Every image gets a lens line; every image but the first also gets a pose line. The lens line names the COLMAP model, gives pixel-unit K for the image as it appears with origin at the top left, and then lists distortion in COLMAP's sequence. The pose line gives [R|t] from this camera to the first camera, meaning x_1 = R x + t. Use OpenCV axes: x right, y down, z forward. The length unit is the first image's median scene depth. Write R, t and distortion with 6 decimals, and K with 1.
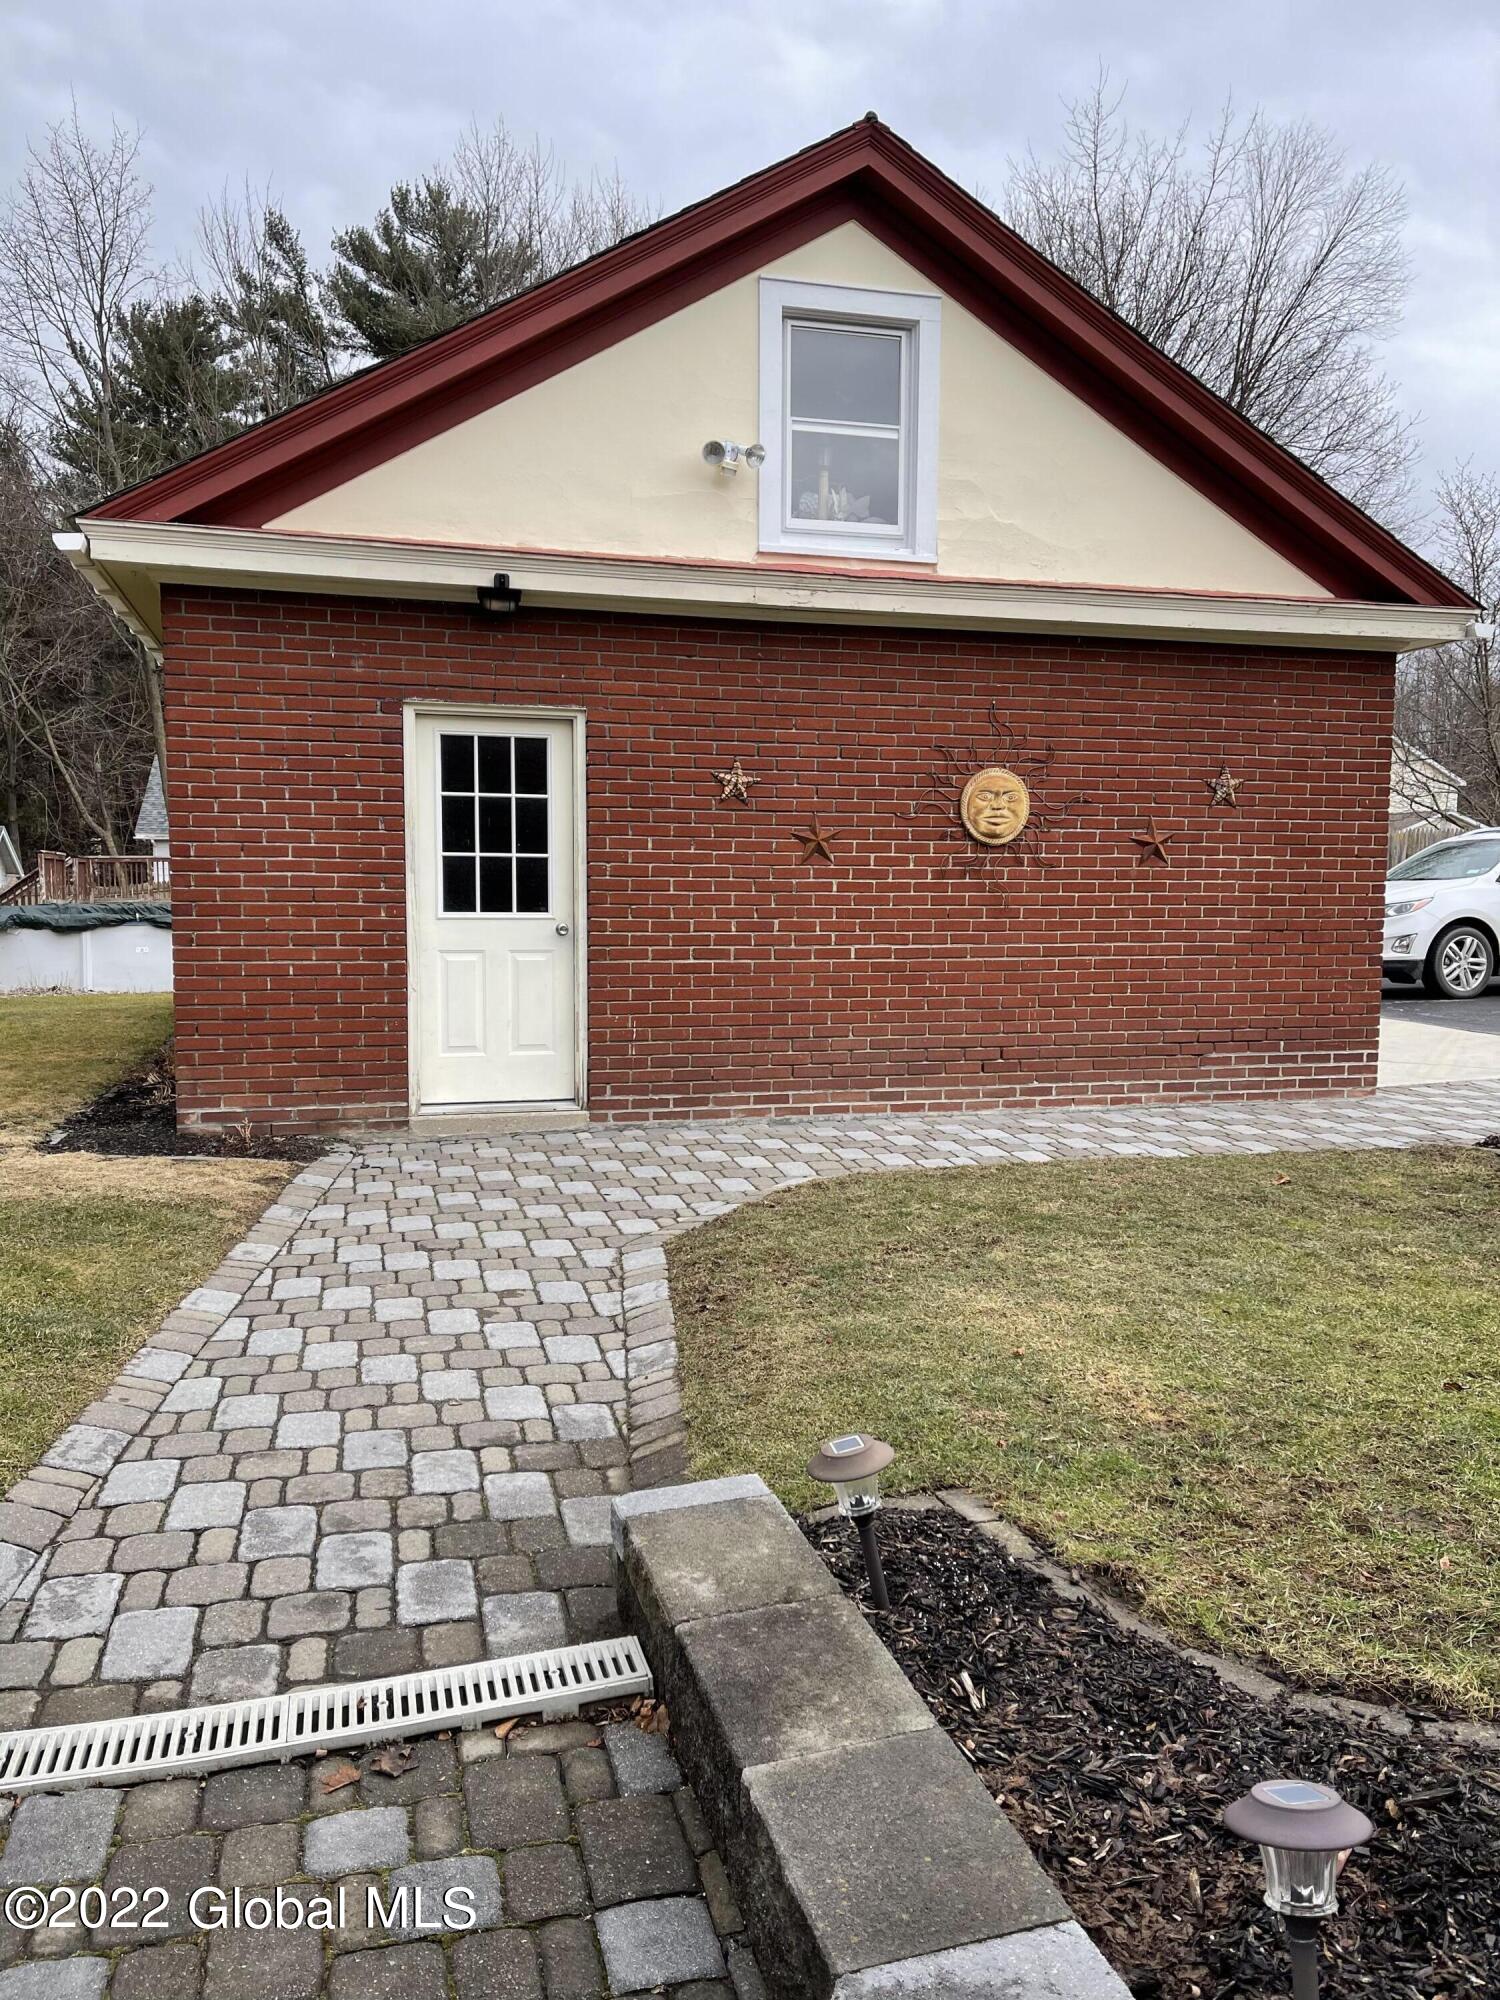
lens RADIAL K [[1515.9, 0, 743.1], [0, 1515.9, 992.7], [0, 0, 1]] dist [0.072966, -0.099449]
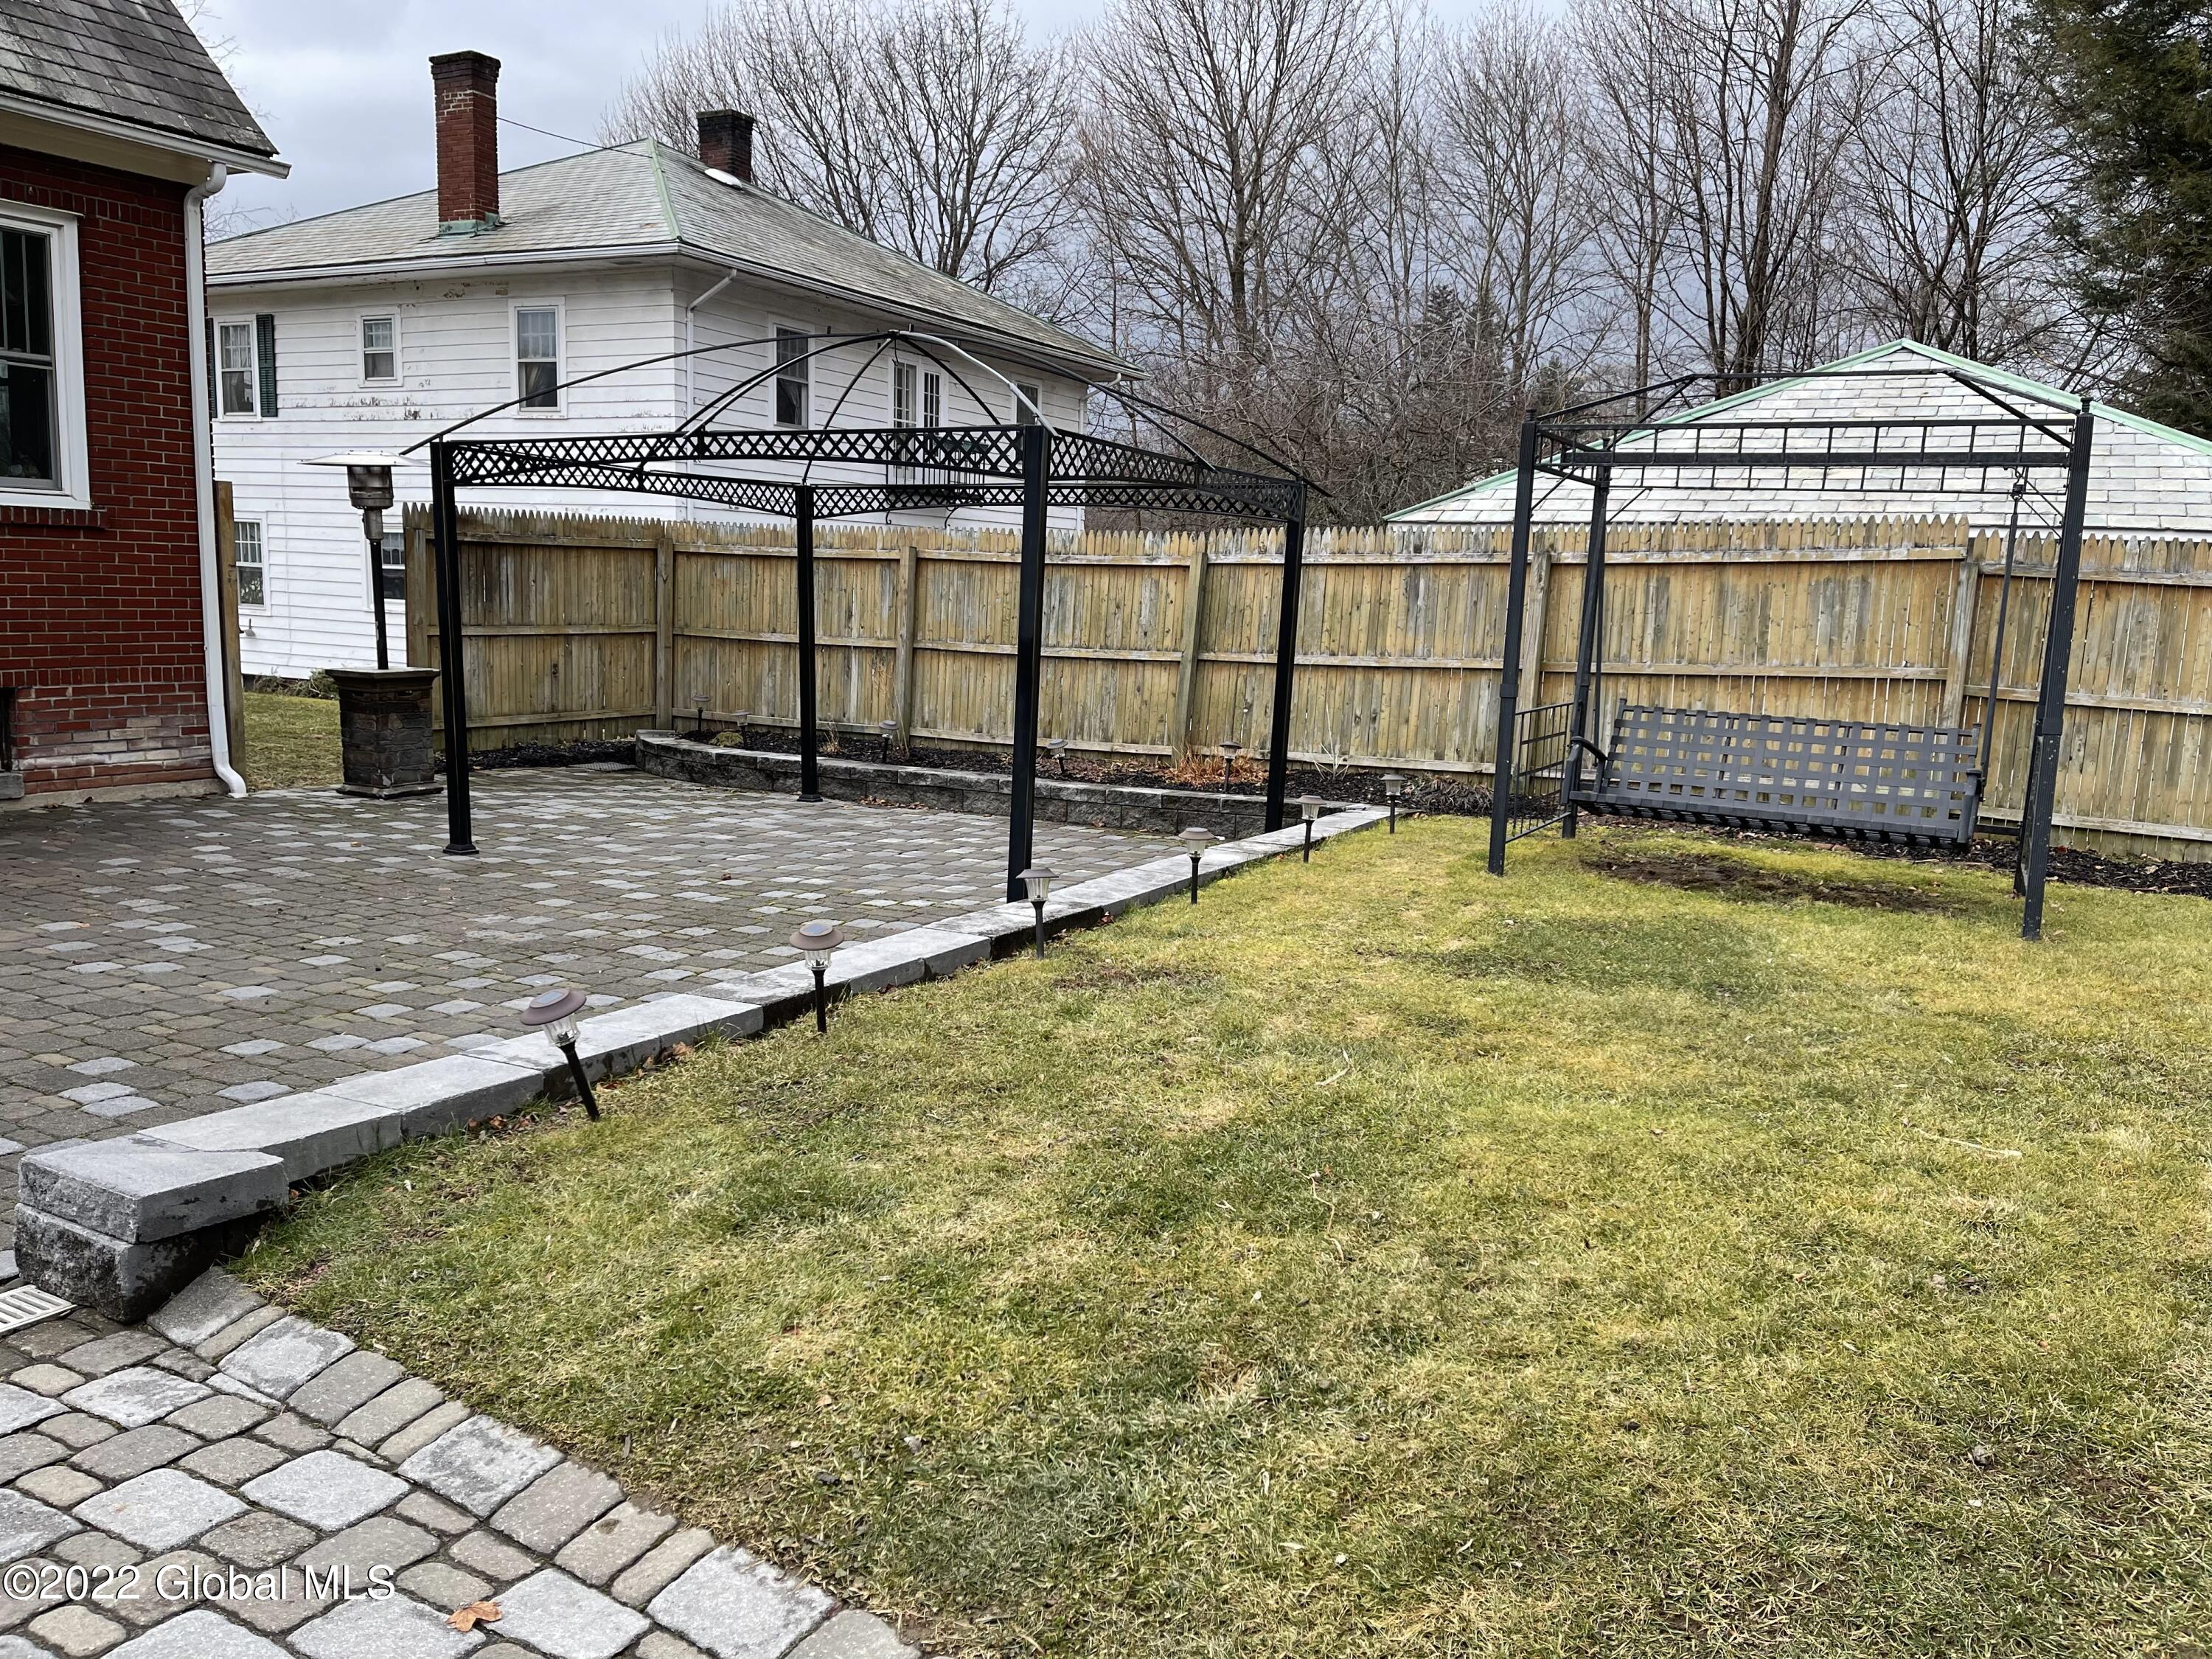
lens RADIAL K [[1676.4, 0, 1118.7], [0, 1676.4, 839.2], [0, 0, 1]] dist [0.073127, -0.101308]
pose [[-0.678889, 0.076975, -0.730195, -0.094988], [-0.095958, 0.976659, 0.192172, -0.107977], [0.727944, 0.200531, -0.655656, 1.416398]]
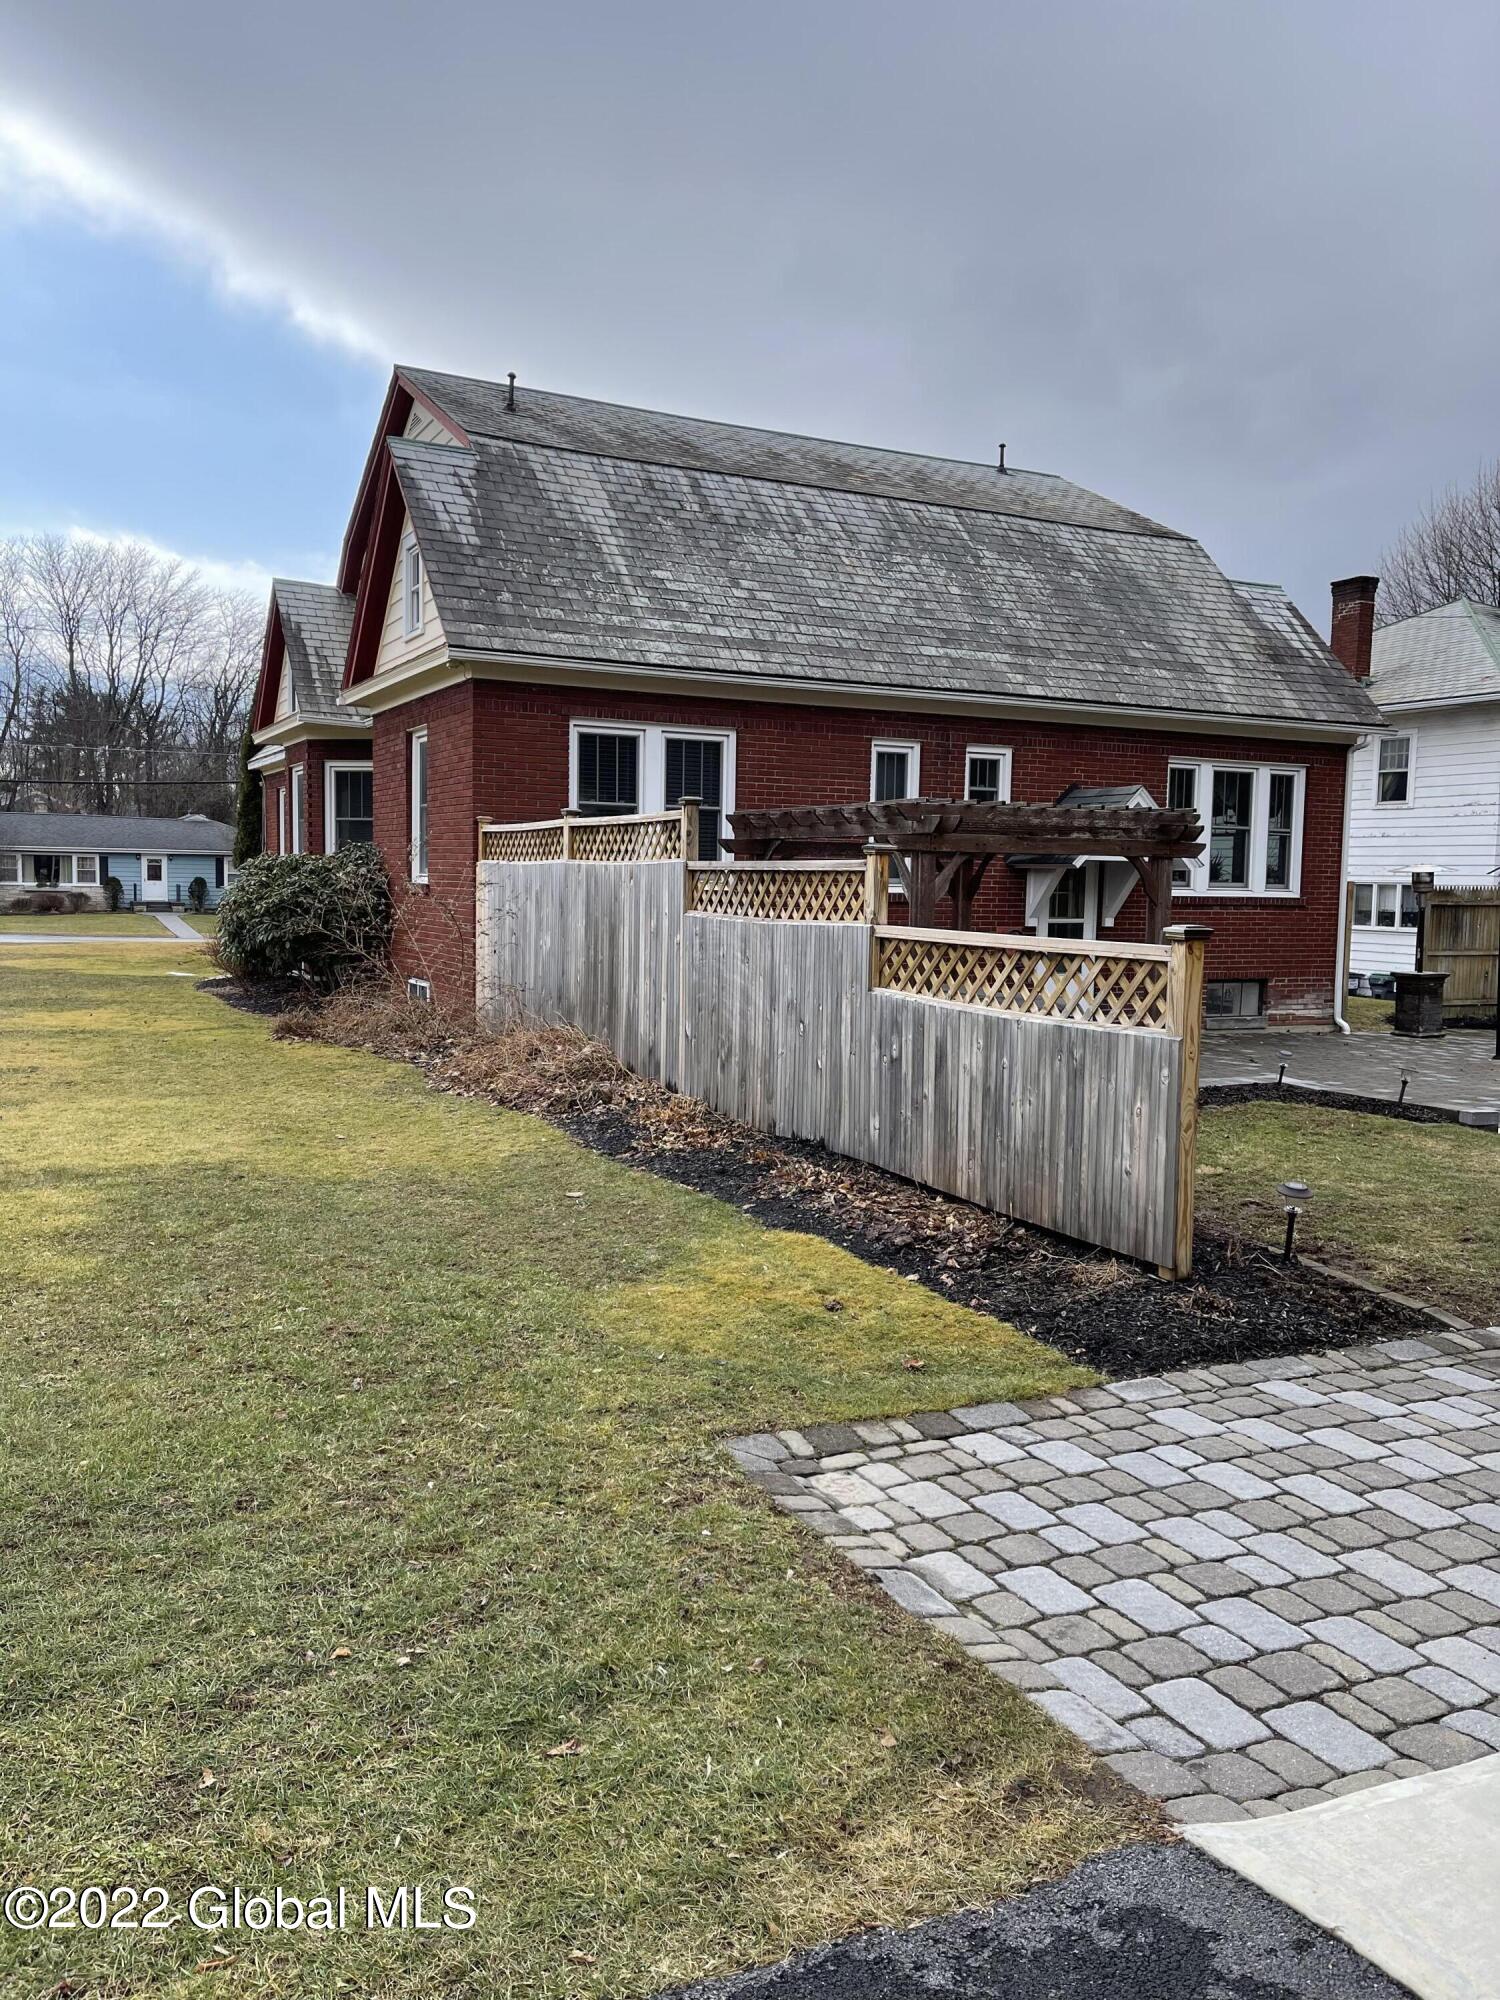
lens RADIAL K [[1516.6, 0, 750.0], [0, 1516.6, 1000.0], [0, 0, 1]] dist [0.070887, -0.173696]
pose [[-0.979559, -0.009133, -0.200951, 1.628062], [-0.040132, 0.987759, 0.150738, -0.282390], [0.197115, 0.155721, -0.967934, 2.884069]]
